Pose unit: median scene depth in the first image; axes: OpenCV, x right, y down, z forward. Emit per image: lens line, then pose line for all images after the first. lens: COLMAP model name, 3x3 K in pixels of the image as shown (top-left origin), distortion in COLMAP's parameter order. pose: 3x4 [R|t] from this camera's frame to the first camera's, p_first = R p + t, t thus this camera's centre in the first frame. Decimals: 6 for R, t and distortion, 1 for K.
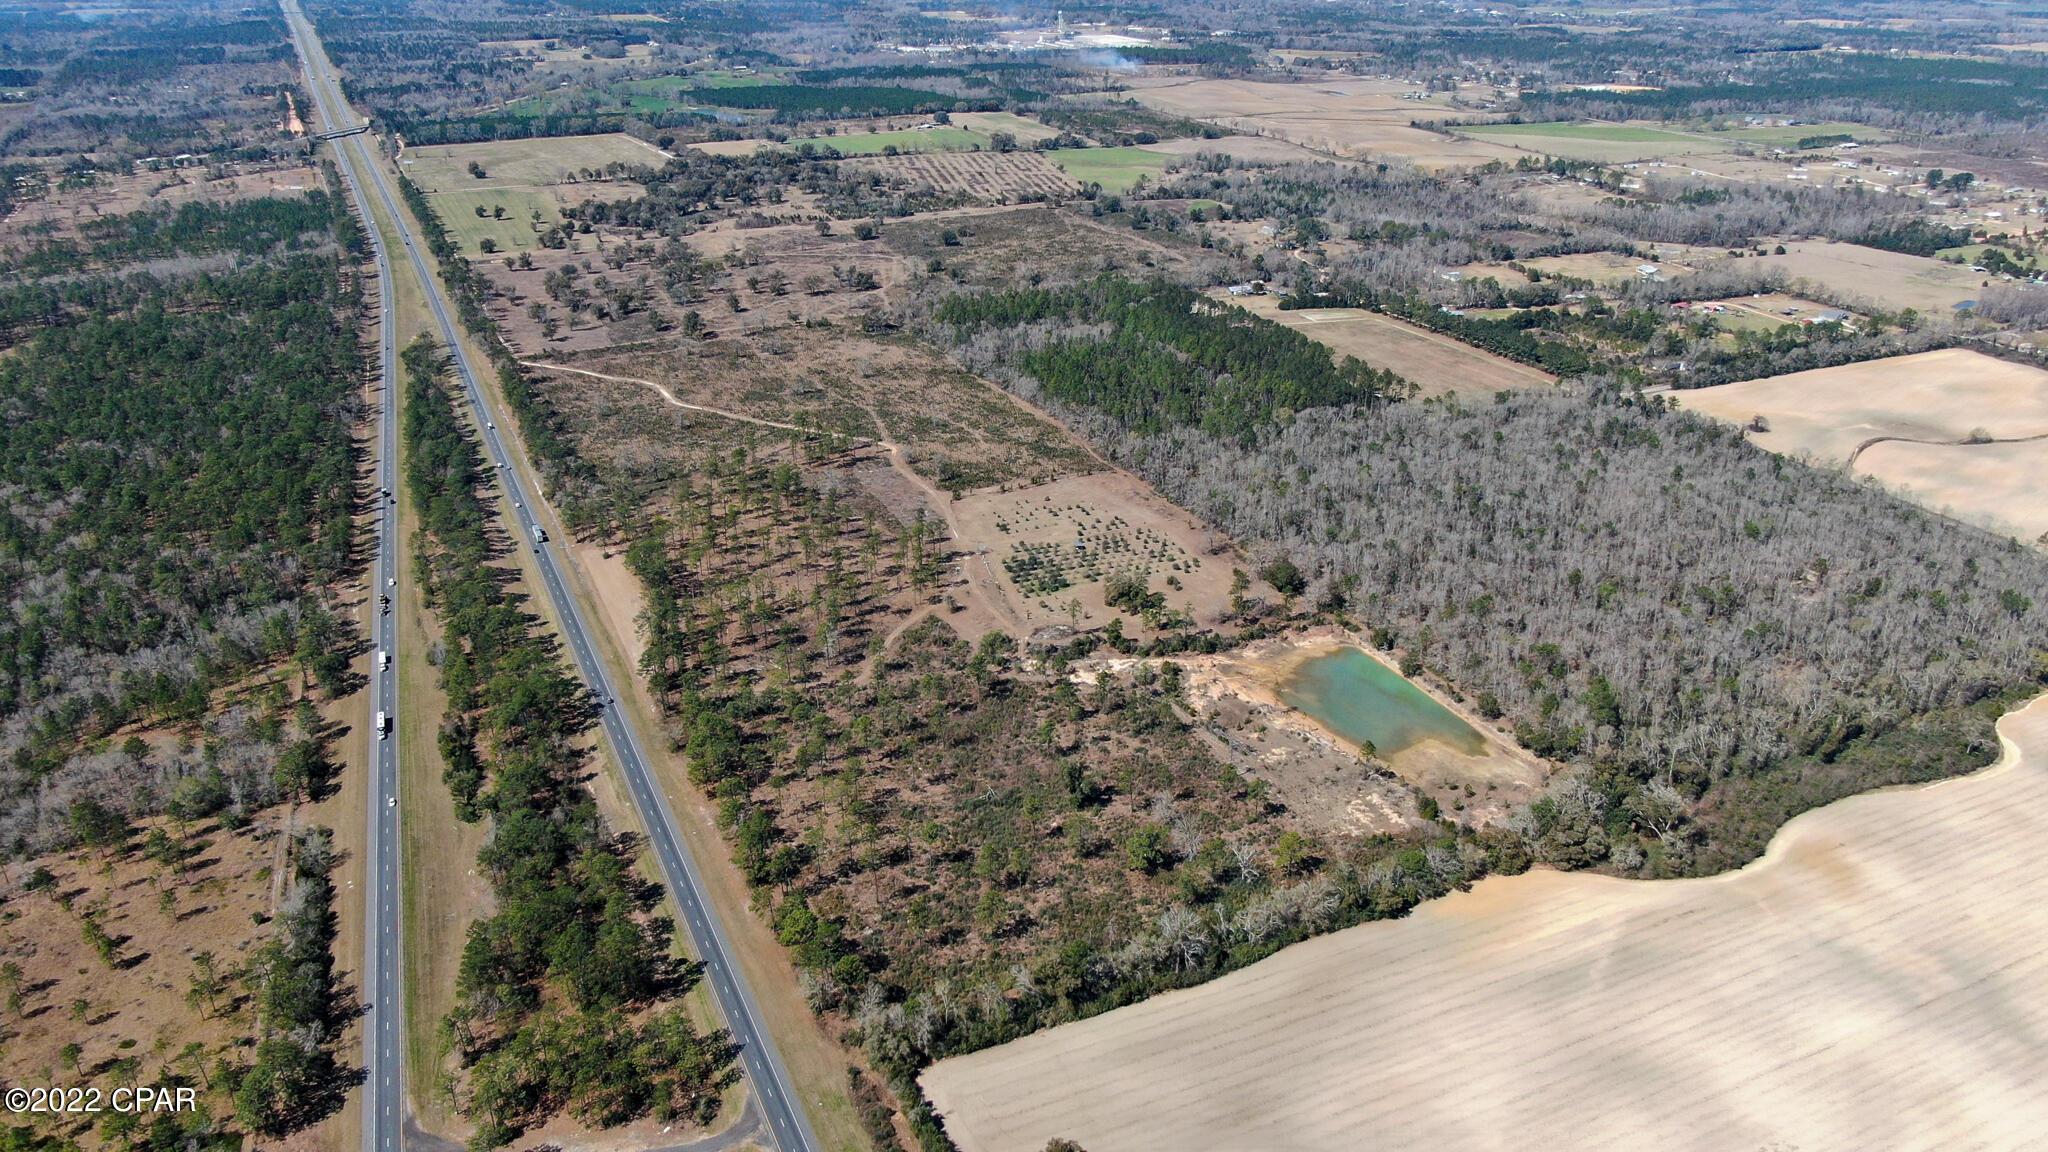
lens RADIAL K [[1473.1, 0, 1024.0], [0, 1473.1, 576.0], [0, 0, 1]] dist [-0.024051, 0.011330]
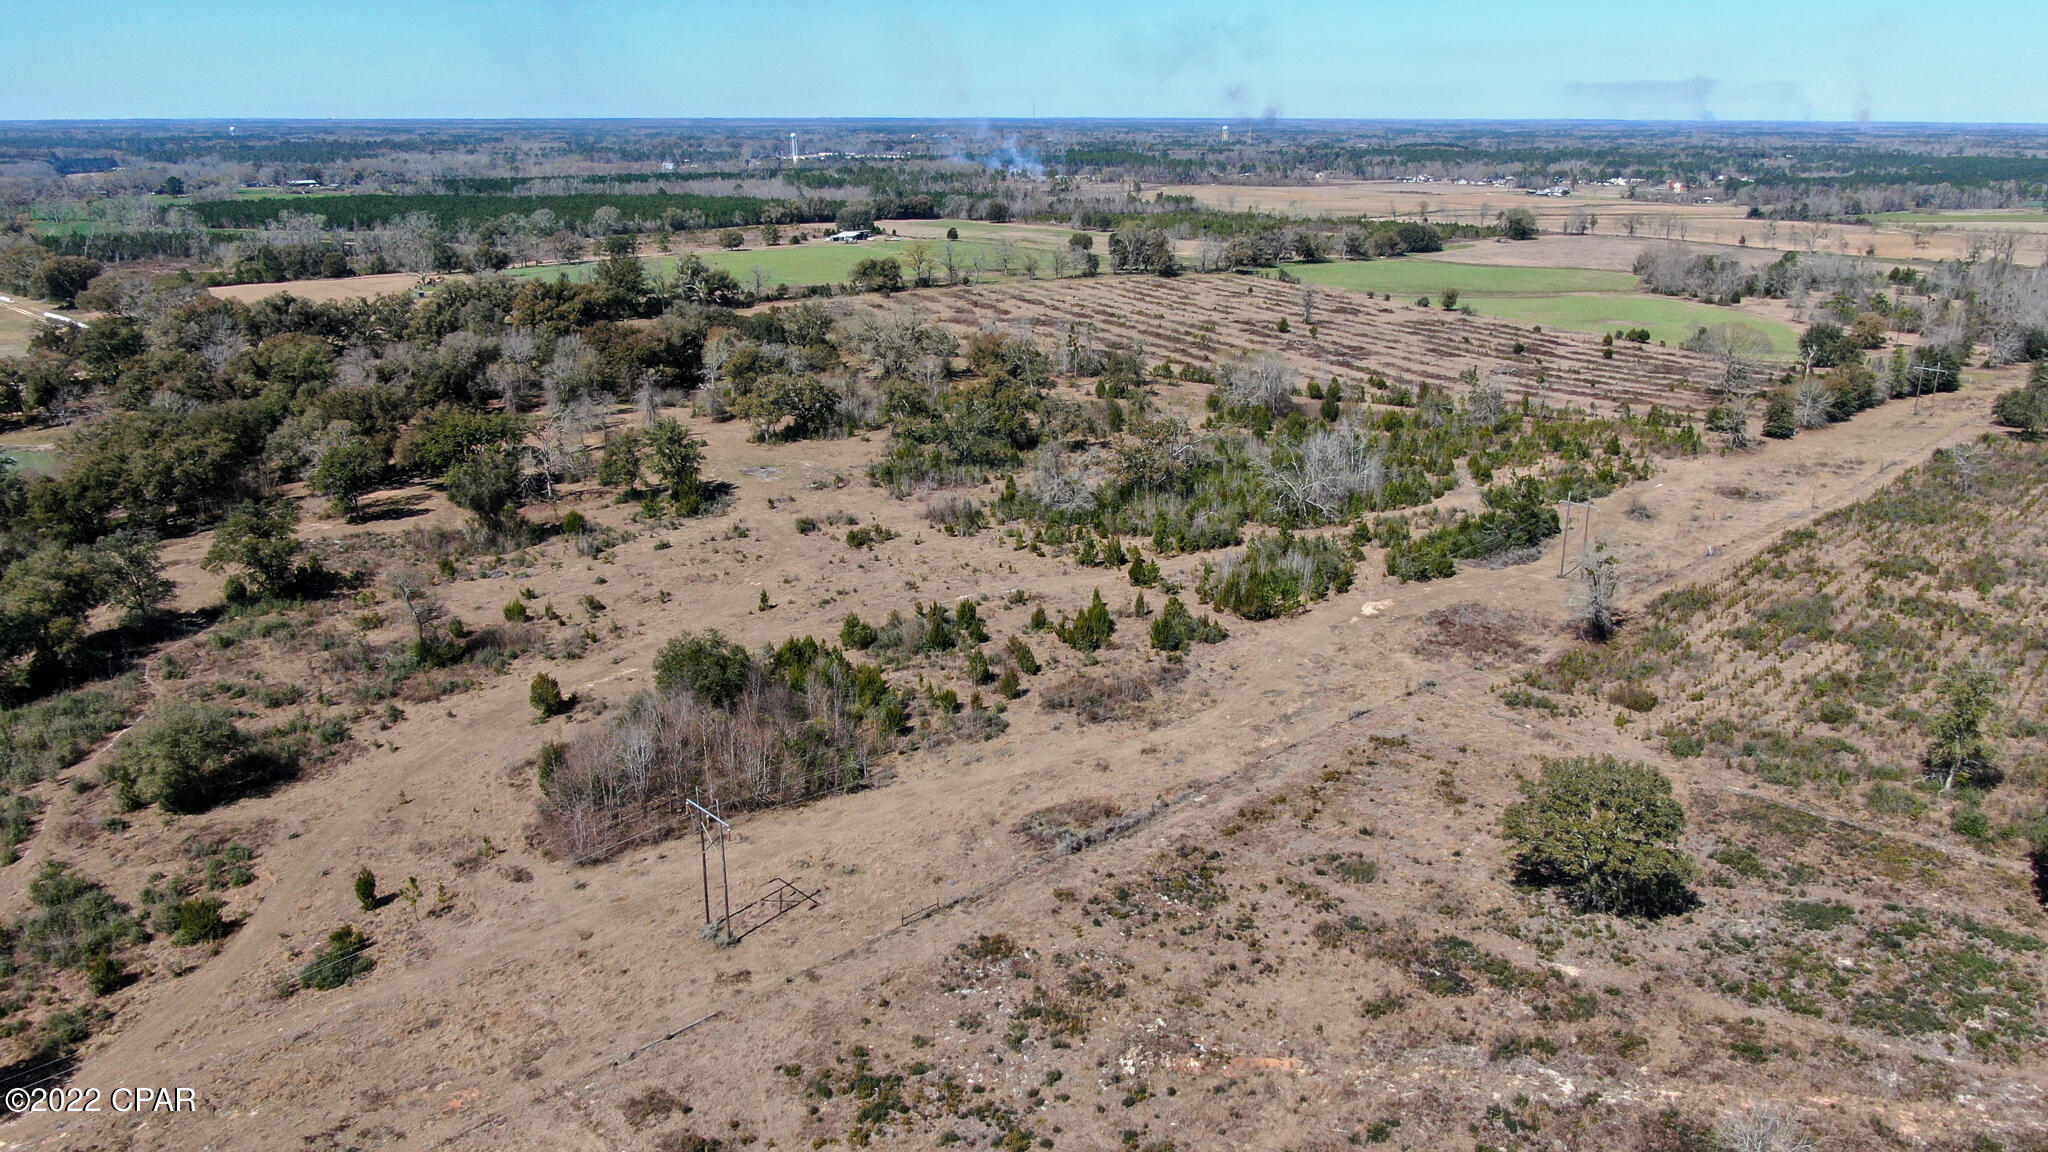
lens RADIAL K [[1473.1, 0, 1024.0], [0, 1473.1, 576.0], [0, 0, 1]] dist [-0.024051, 0.011330]
pose [[0.960150, -0.090558, 0.264408, -0.424472], [0.123202, 0.986313, -0.109579, -0.535139], [-0.250866, 0.137788, 0.958165, 1.989520]]
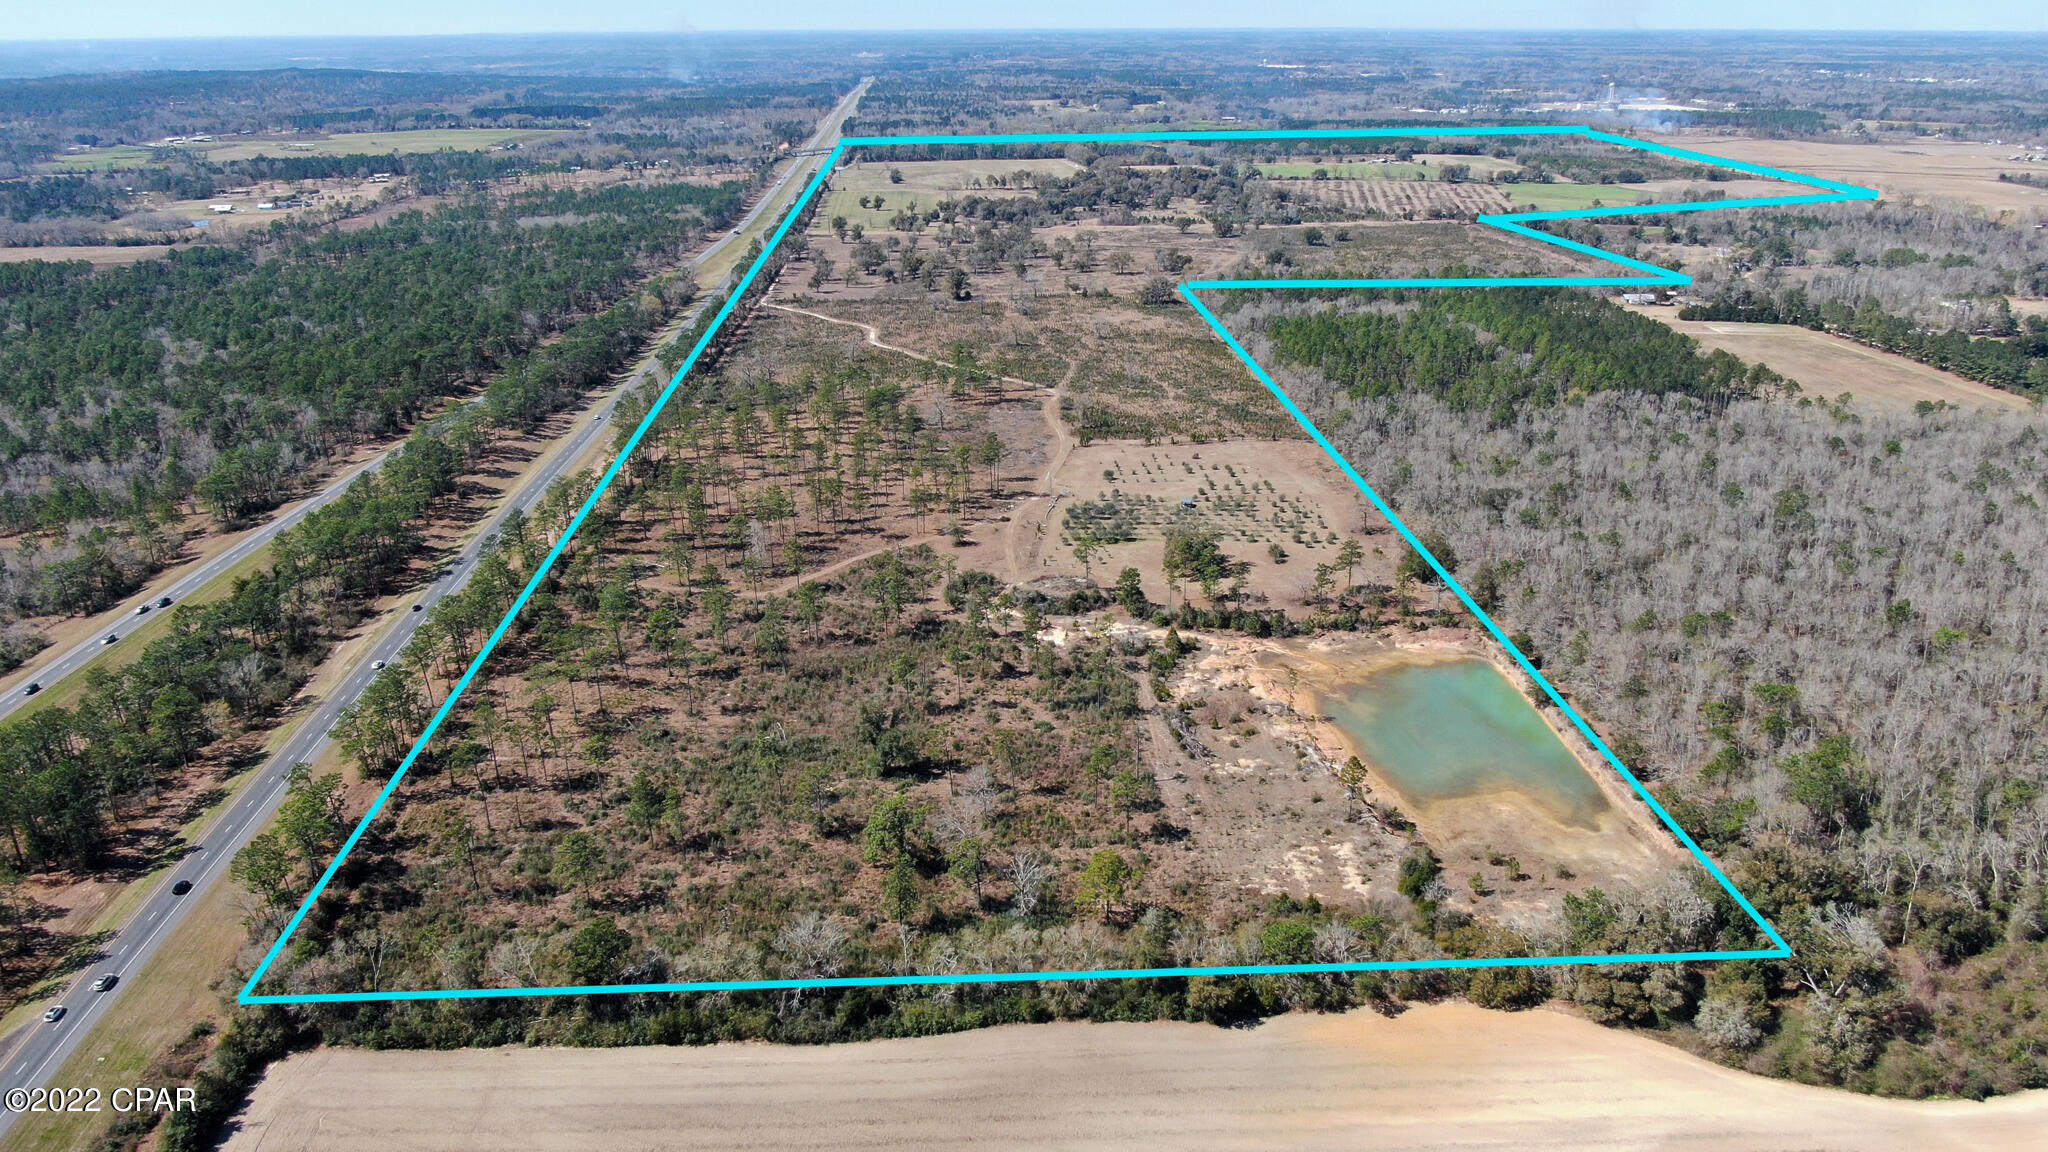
lens RADIAL K [[1473.1, 0, 1024.0], [0, 1473.1, 576.0], [0, 0, 1]] dist [-0.024051, 0.011330]
pose [[0.927623, 0.120262, -0.353627, 0.258237], [-0.145237, 0.988380, -0.044852, 0.069650], [0.344124, 0.092966, 0.934311, 0.303729]]
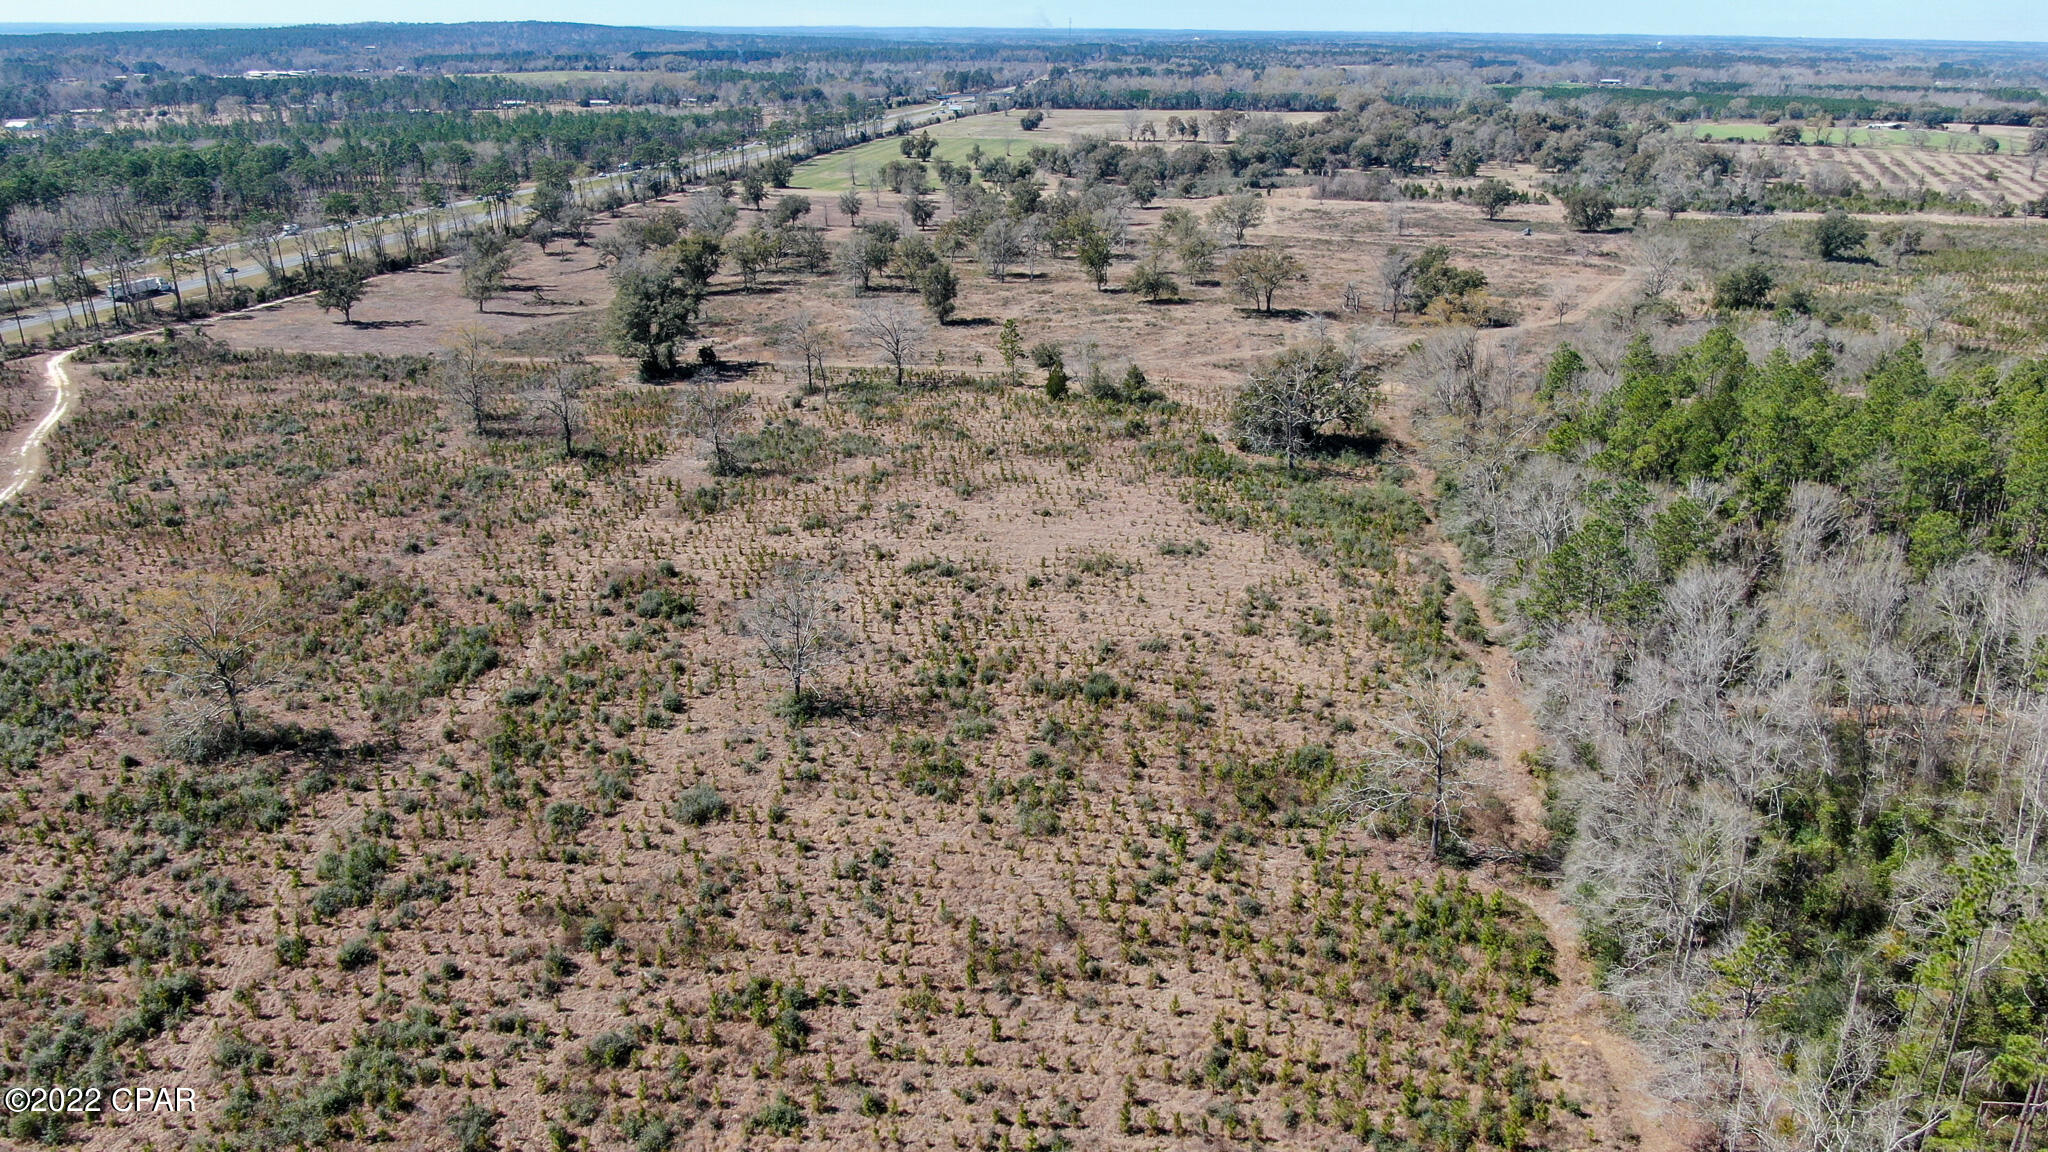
lens RADIAL K [[1473.1, 0, 1024.0], [0, 1473.1, 576.0], [0, 0, 1]] dist [-0.024051, 0.011330]
pose [[0.817667, 0.200959, -0.539478, -0.017389], [-0.242230, 0.970202, -0.005732, -0.232756], [0.522251, 0.135364, 0.841980, 1.345190]]
